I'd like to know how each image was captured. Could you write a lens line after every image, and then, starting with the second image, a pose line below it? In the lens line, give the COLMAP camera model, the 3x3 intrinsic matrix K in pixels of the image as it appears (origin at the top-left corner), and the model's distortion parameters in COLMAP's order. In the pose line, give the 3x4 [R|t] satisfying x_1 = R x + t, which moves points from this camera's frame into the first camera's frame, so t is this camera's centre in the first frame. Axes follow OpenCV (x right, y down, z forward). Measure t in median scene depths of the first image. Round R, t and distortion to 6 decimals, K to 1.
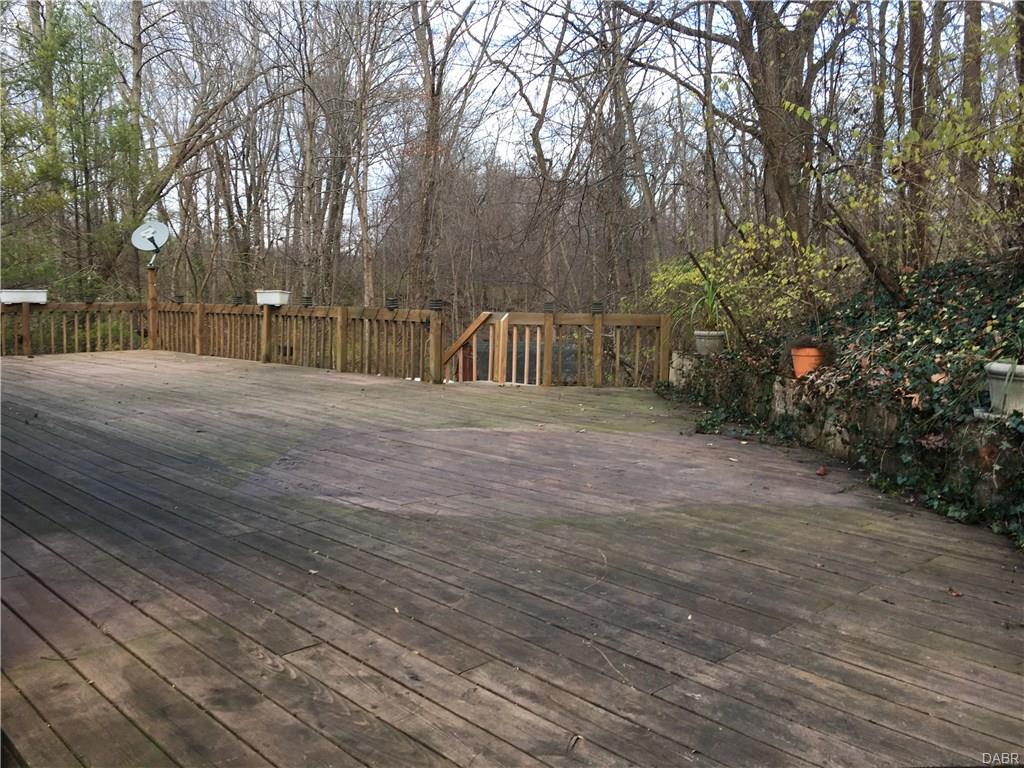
lens RADIAL K [[863.2, 0, 512.0], [0, 863.2, 384.0], [0, 0, 1]] dist [0.077674, -0.100864]
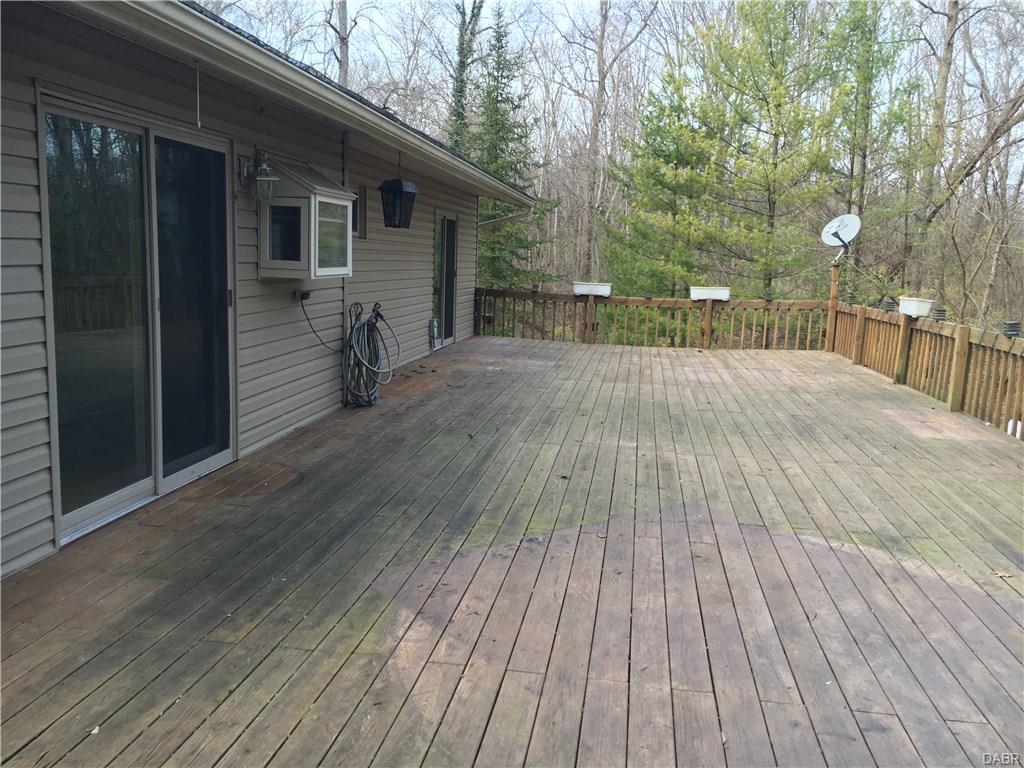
lens RADIAL K [[863.2, 0, 512.0], [0, 863.2, 384.0], [0, 0, 1]] dist [0.077674, -0.100864]
pose [[0.607495, 0.117036, -0.785654, 0.184963], [-0.094604, 0.992706, 0.074728, -0.062638], [0.788670, 0.028929, 0.614136, 0.226758]]
